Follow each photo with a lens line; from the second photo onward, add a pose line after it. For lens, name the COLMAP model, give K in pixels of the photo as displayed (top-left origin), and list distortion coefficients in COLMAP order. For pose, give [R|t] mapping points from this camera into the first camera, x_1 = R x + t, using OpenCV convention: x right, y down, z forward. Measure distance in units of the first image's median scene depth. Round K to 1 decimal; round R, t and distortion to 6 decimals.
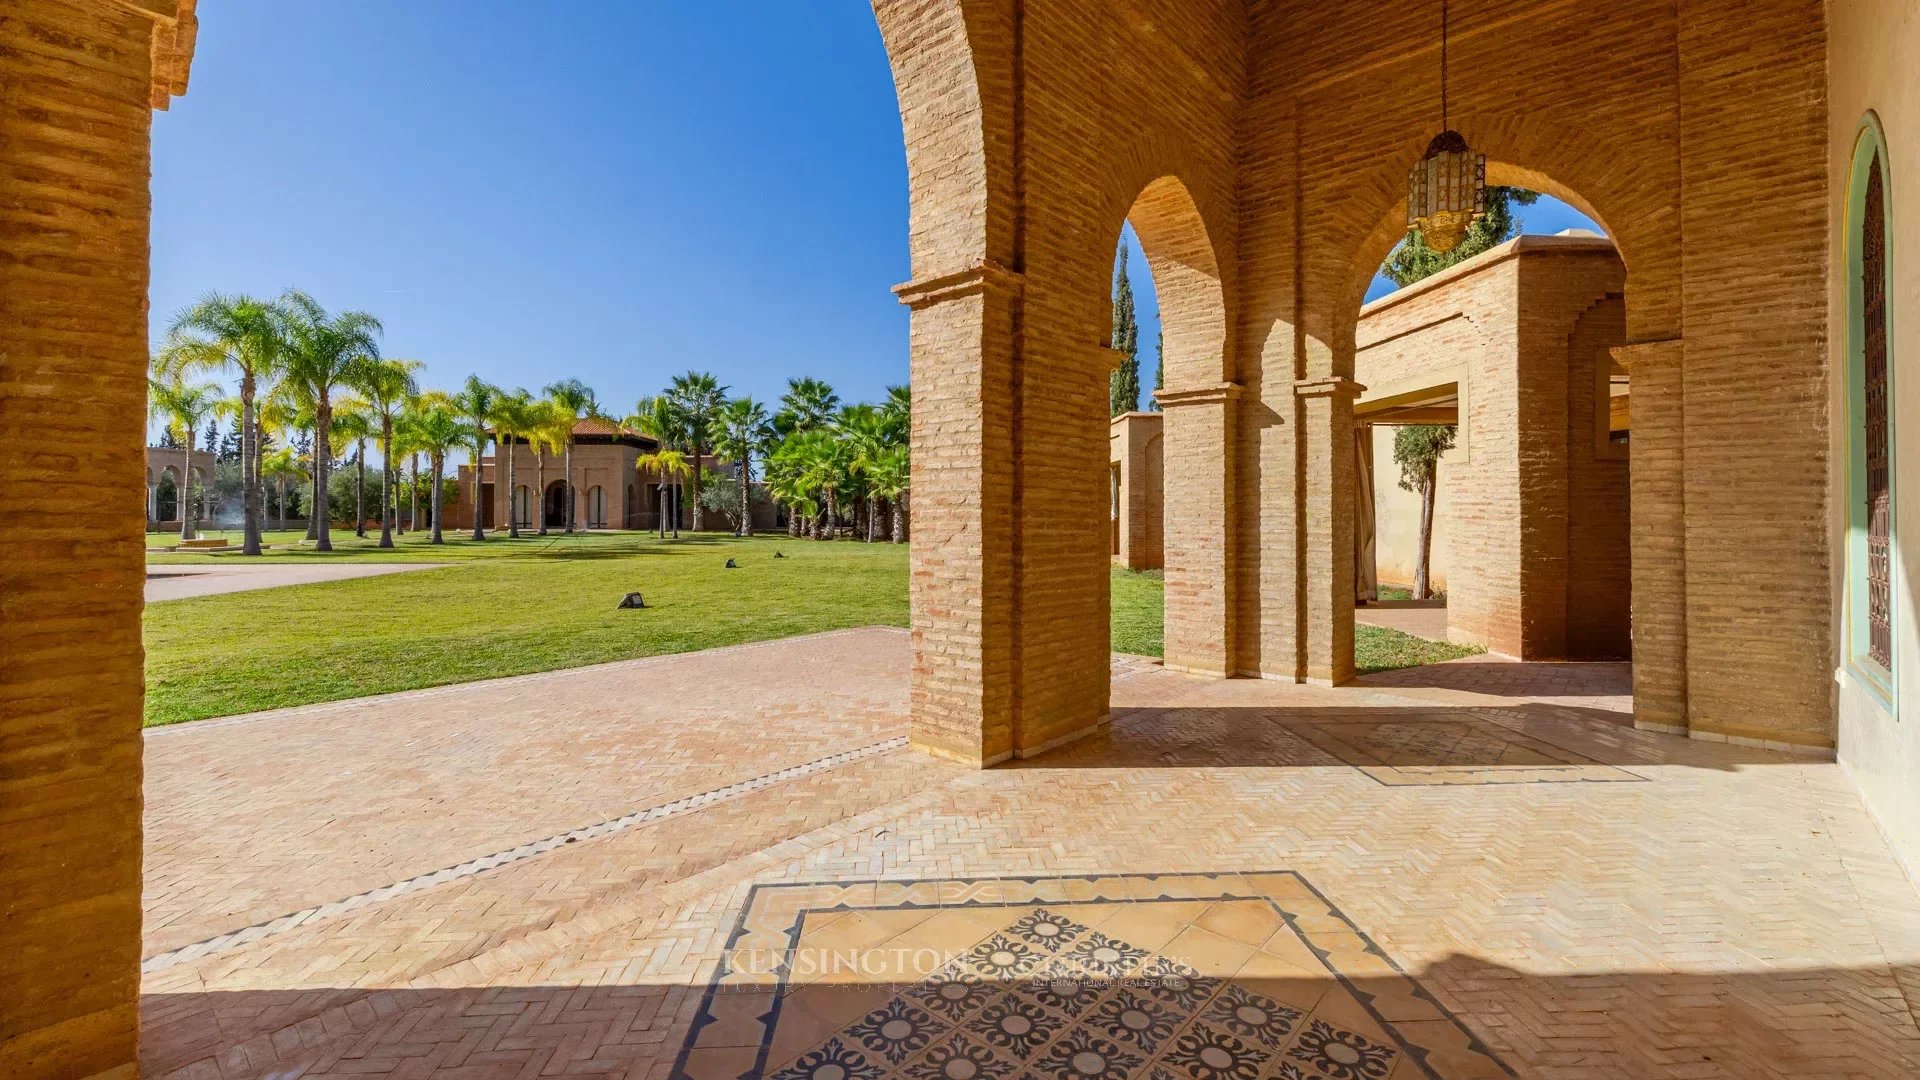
lens RADIAL K [[813.4, 0, 951.0], [0, 813.4, 496.4], [0, 0, 1]] dist [0.000234, 0.000082]
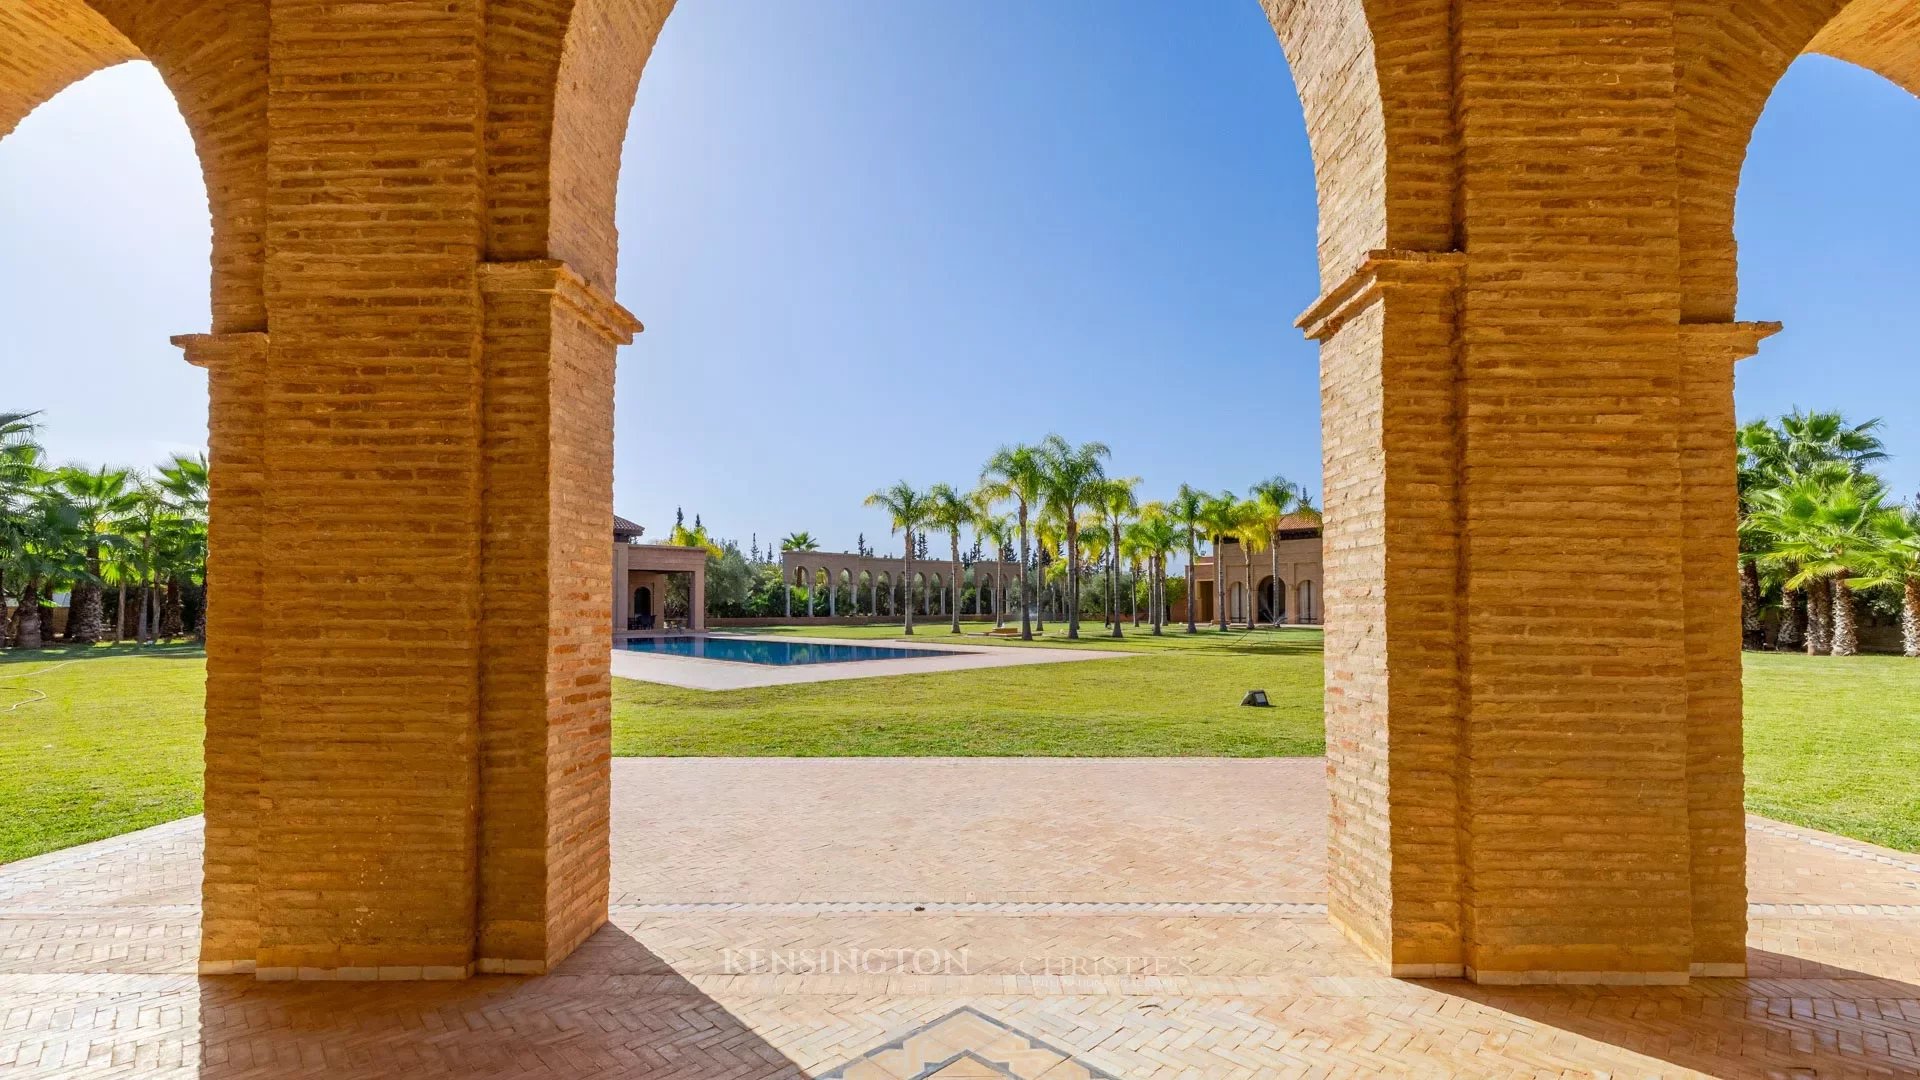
lens RADIAL K [[817.7, 0, 959.8], [0, 817.7, 584.3], [0, 0, 1]] dist [0.002612, 0.000226]
pose [[0.659254, -0.022047, -0.751597, 0.310272], [0.015544, 0.999756, -0.015692, 0.003788], [0.751759, -0.001338, 0.659436, 0.243181]]
